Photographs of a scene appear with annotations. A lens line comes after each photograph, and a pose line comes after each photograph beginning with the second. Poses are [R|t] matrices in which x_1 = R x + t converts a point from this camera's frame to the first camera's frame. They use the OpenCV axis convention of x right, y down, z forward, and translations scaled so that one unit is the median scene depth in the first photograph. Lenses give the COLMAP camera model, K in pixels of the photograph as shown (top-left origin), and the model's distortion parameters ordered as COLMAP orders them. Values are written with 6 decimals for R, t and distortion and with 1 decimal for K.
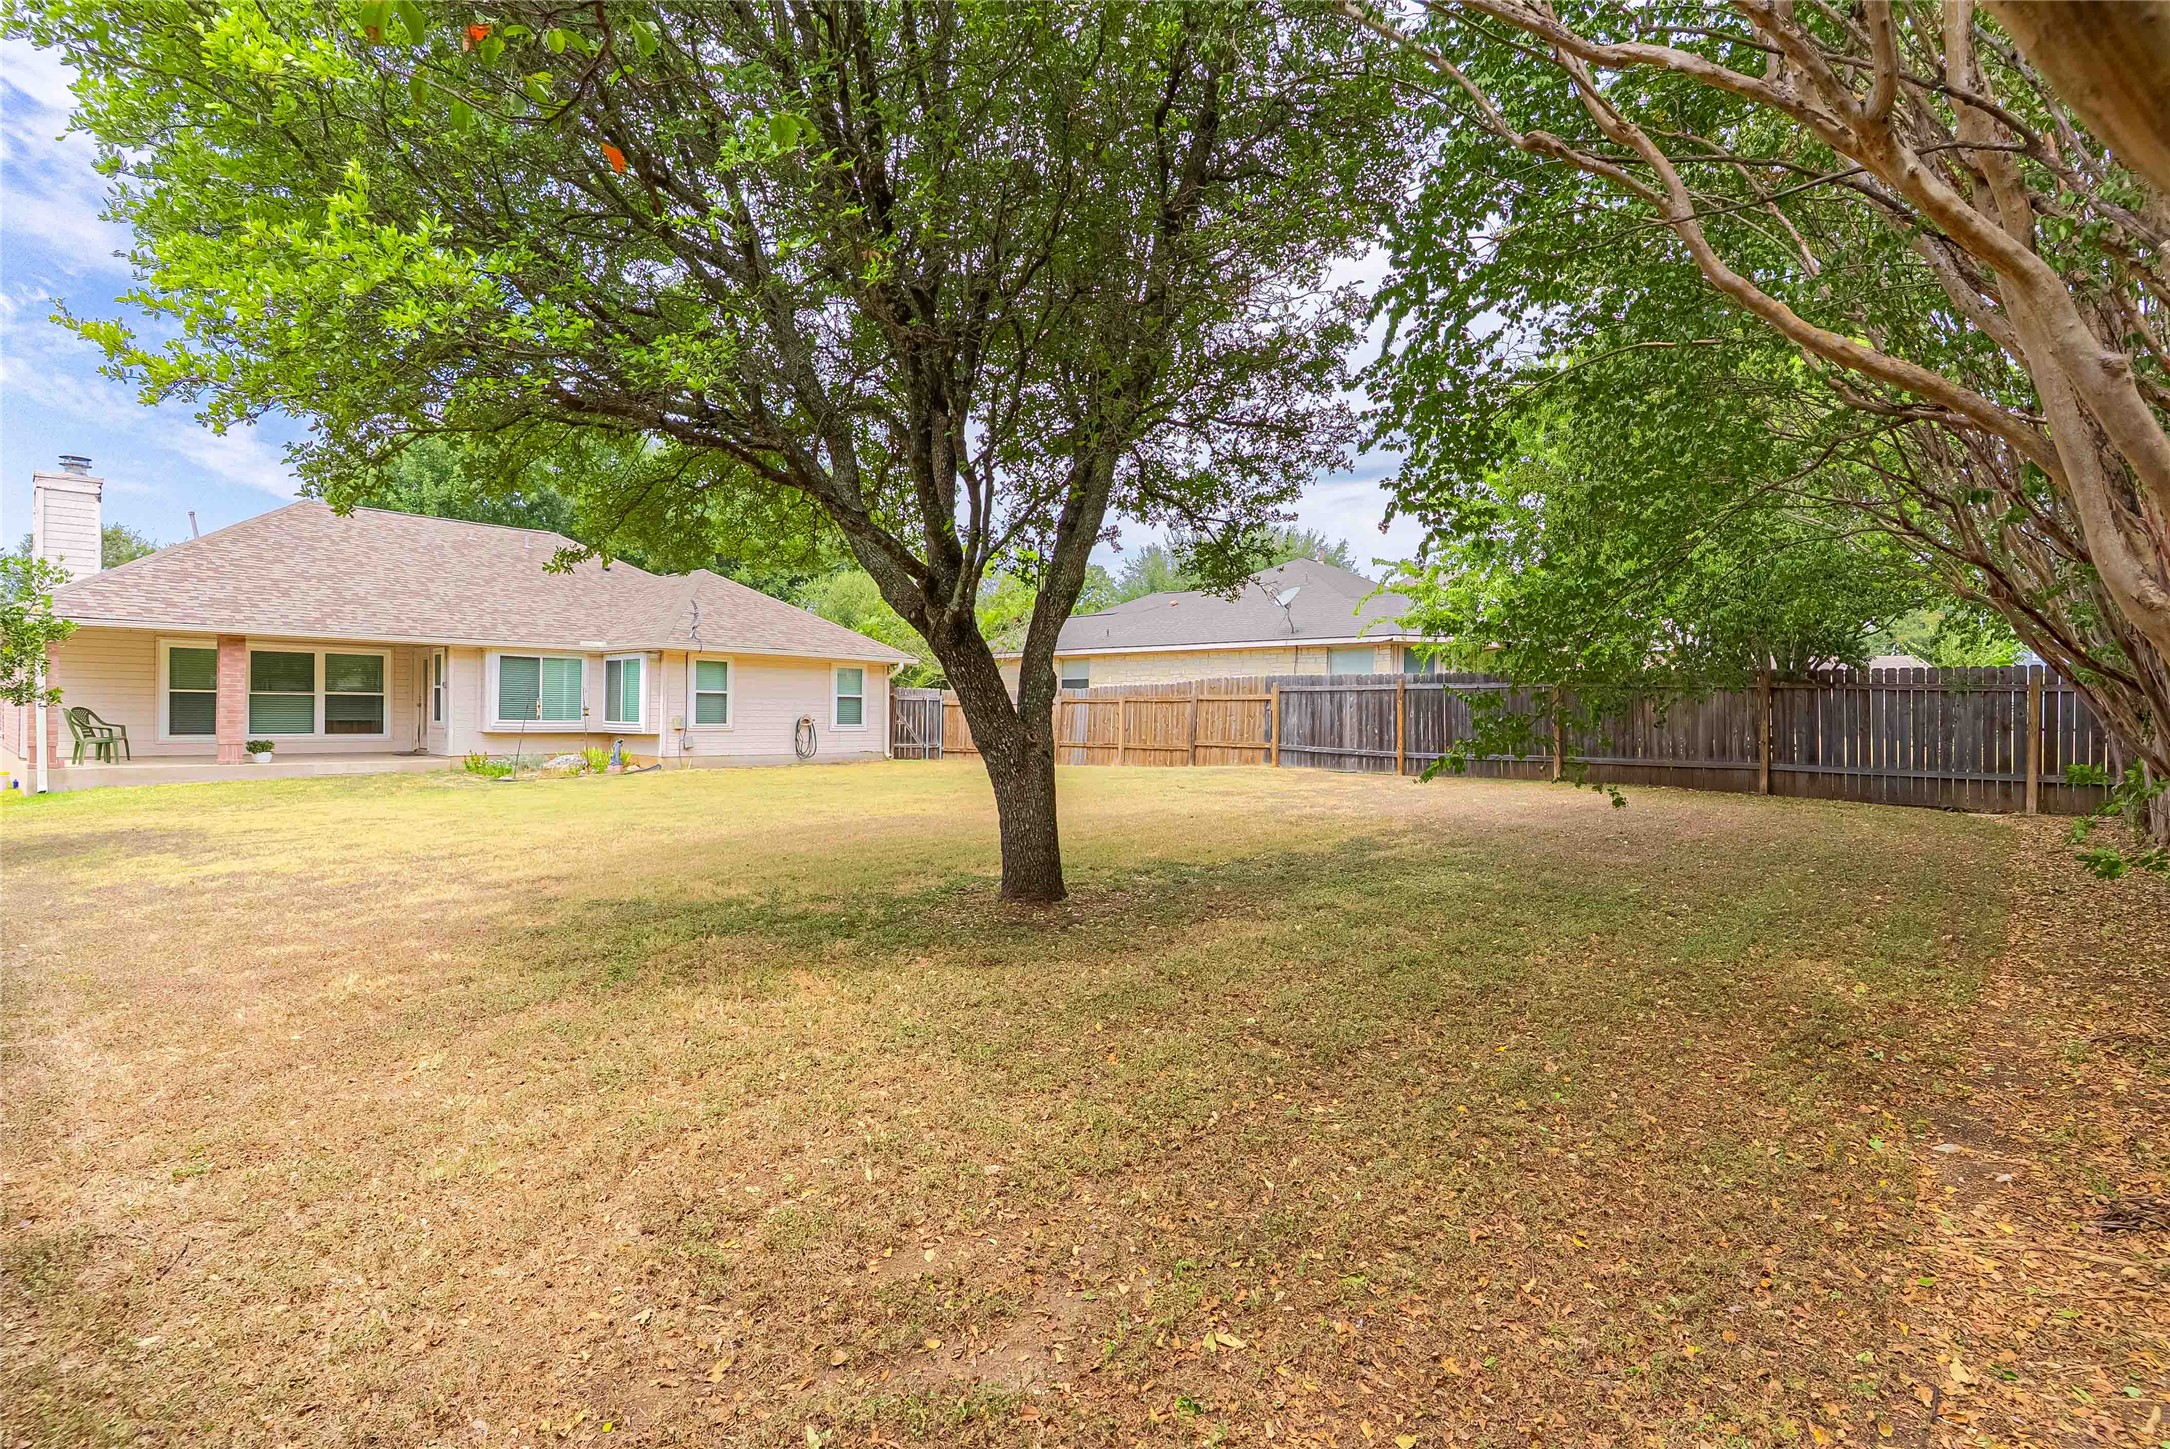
lens RADIAL K [[1056.3, 0, 1090.2], [0, 1056.3, 722.2], [0, 0, 1]] dist [-0.000295, 0.000077]
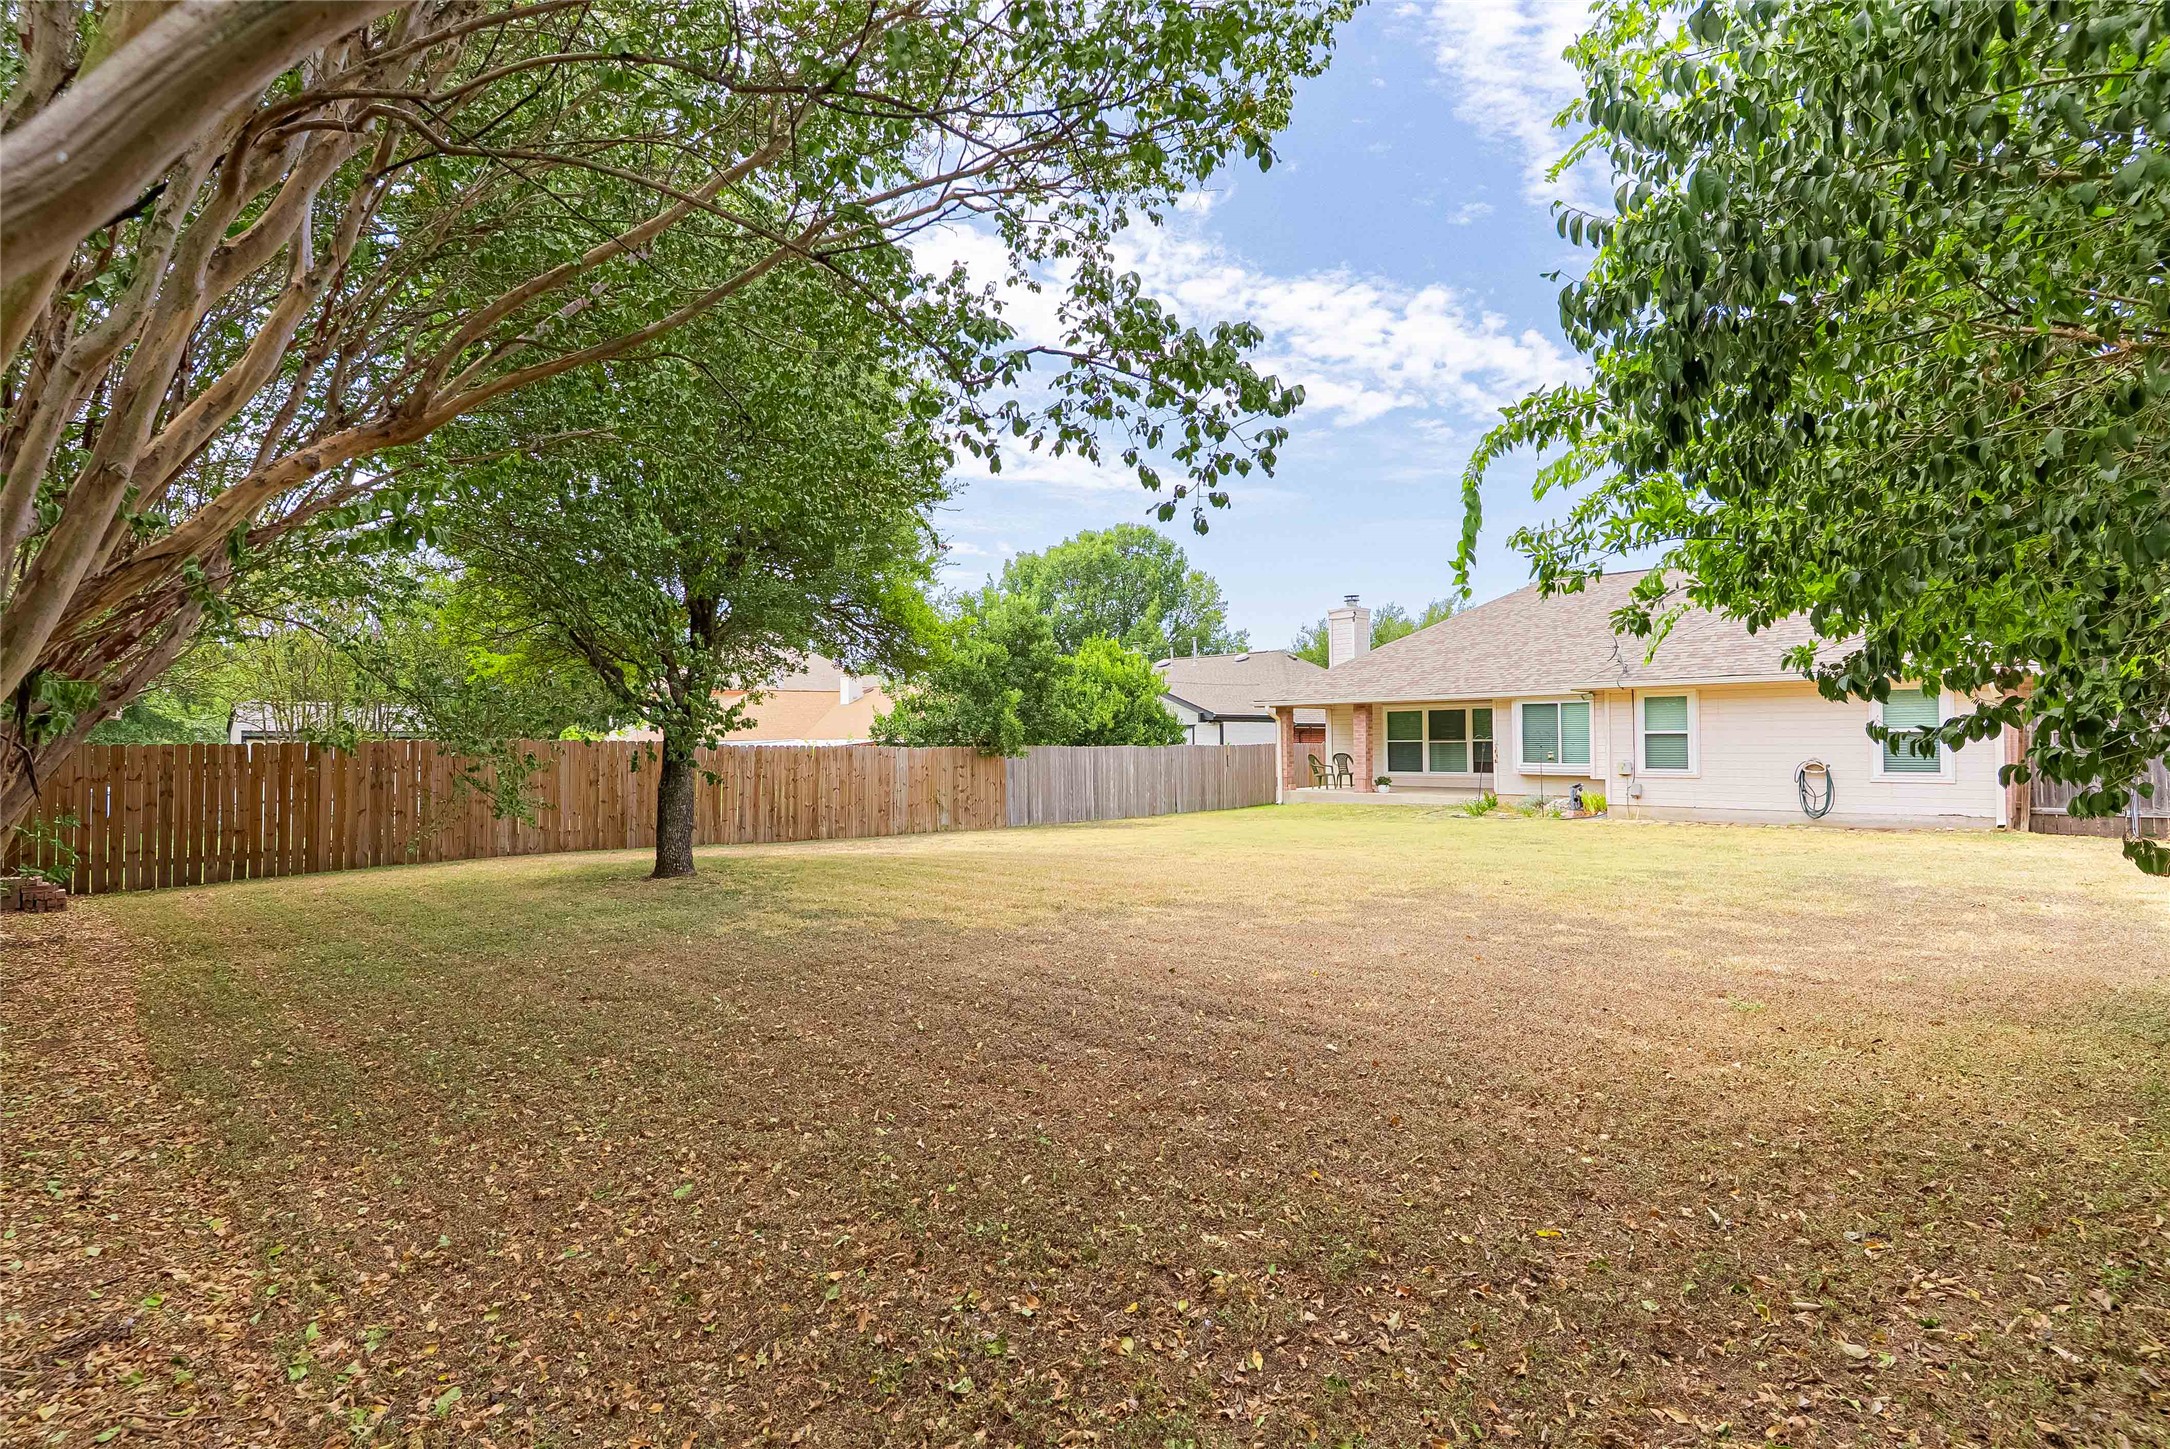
lens RADIAL K [[1056.3, 0, 1084.7], [0, 1056.3, 728.0], [0, 0, 1]] dist [-0.000295, 0.000077]
pose [[-0.024697, -0.024999, -0.999382, 0.539980], [-0.005724, 0.999674, -0.024865, -0.007867], [0.999679, 0.005107, -0.024832, 0.565532]]
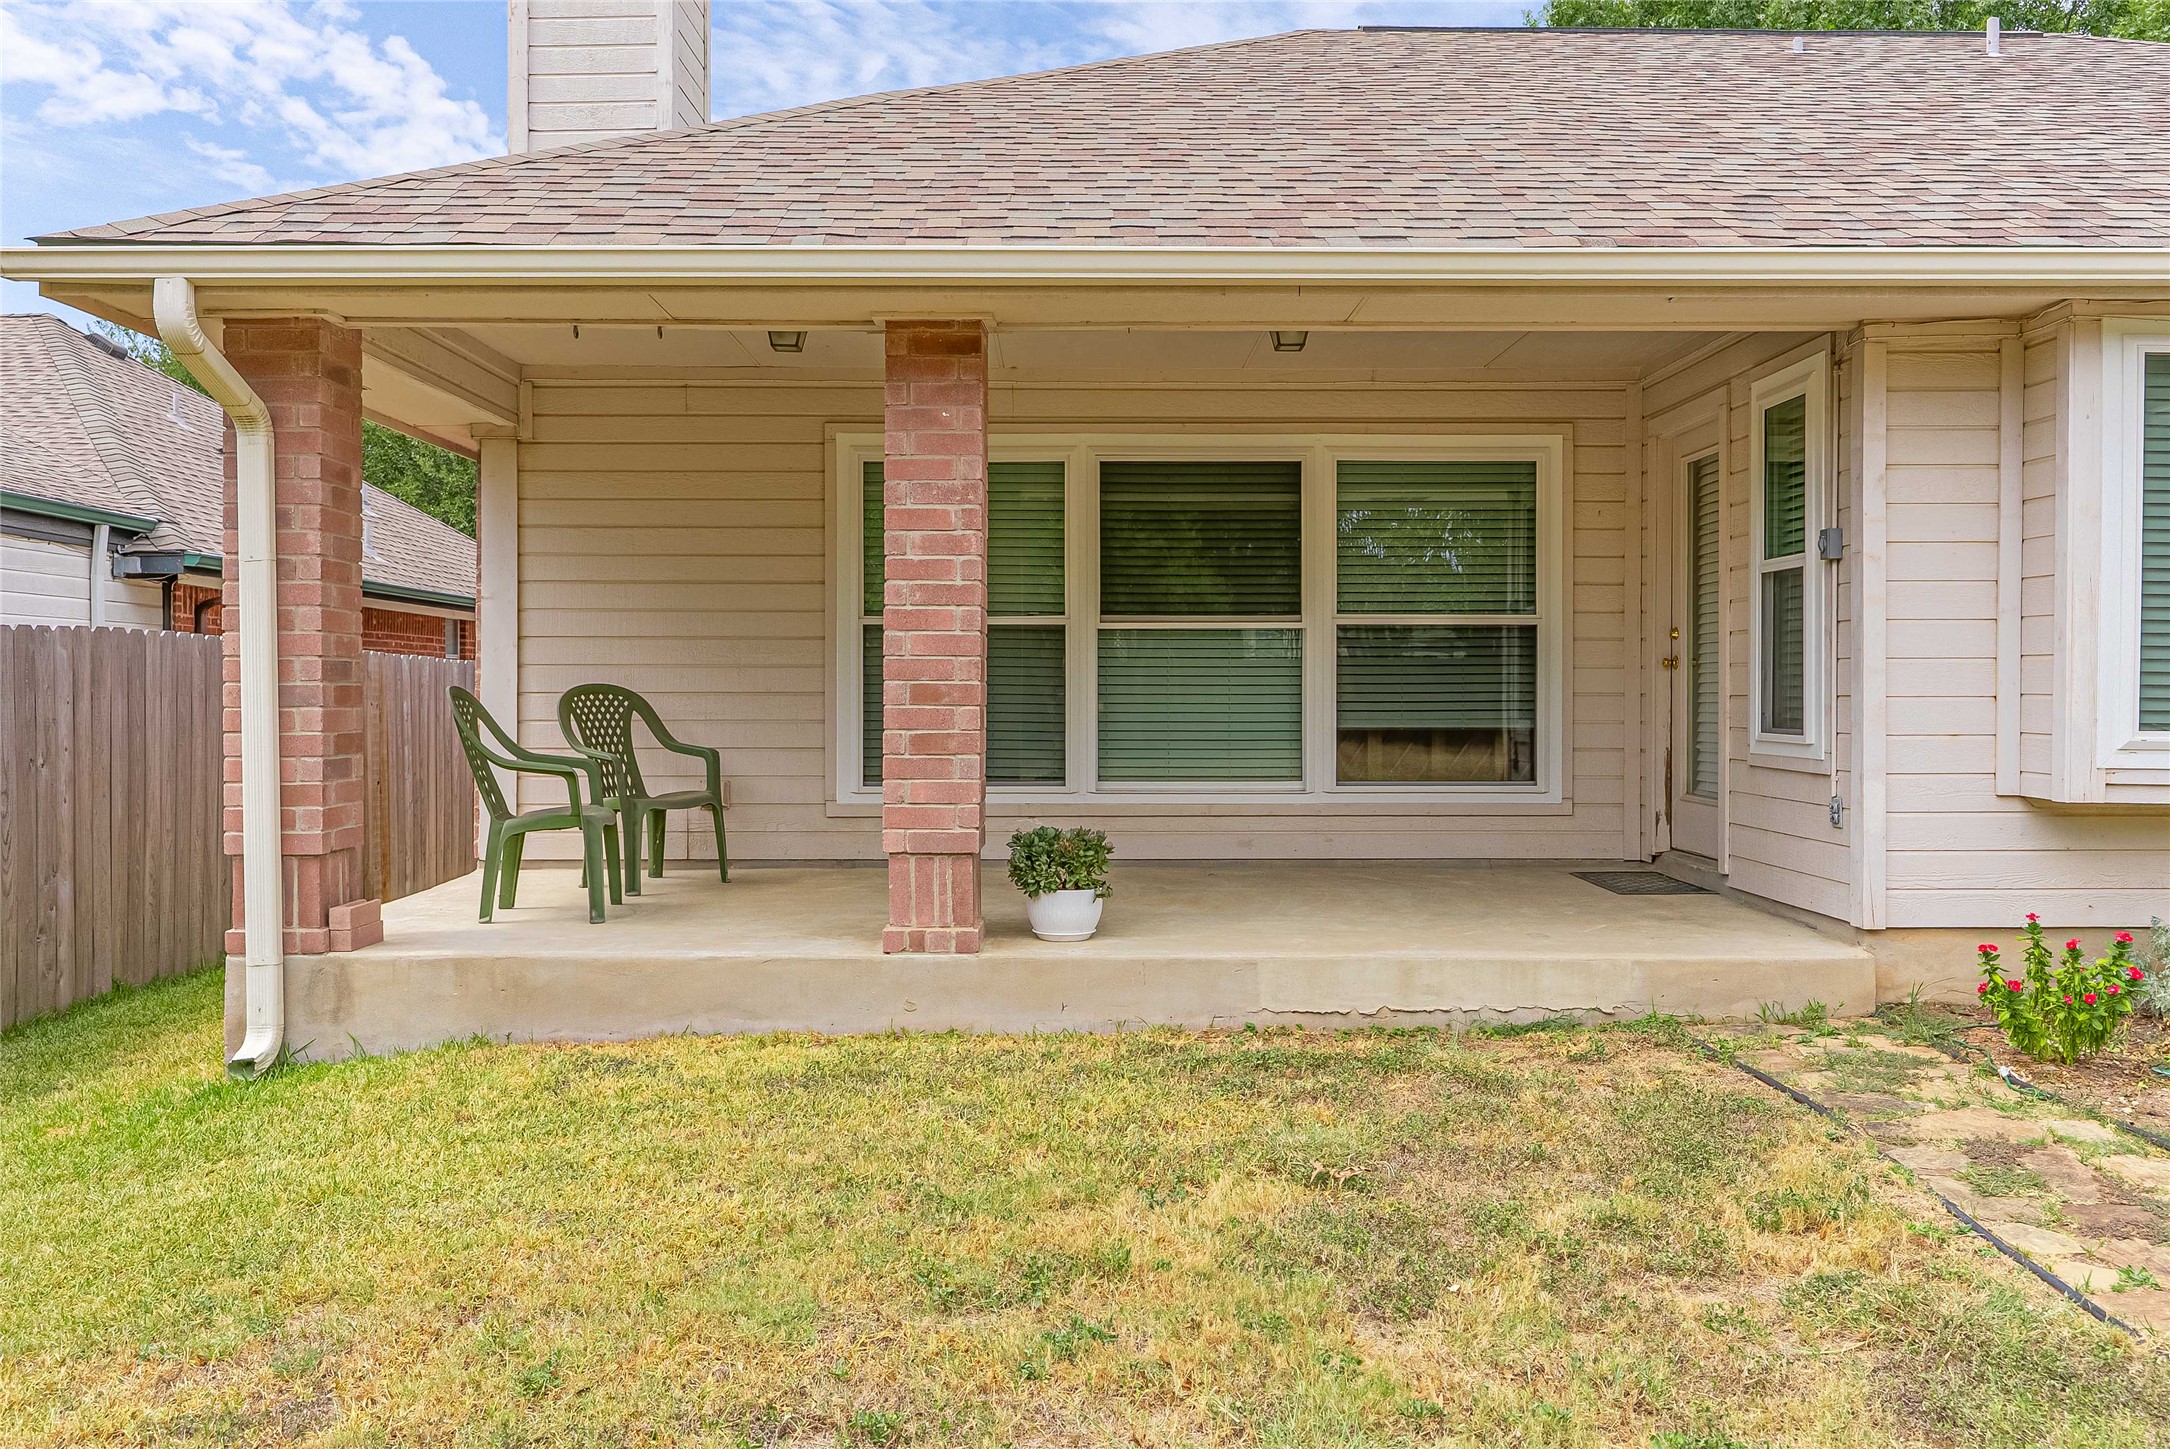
lens RADIAL K [[1655.1, 0, 1085.9], [0, 1655.1, 721.2], [0, 0, 1]] dist [-0.006187, -0.001657]
pose [[0.696838, 0.003578, -0.717220, -0.477825], [0.000569, 0.999984, 0.005542, -0.004896], [0.717228, -0.004270, 0.696825, 0.675256]]
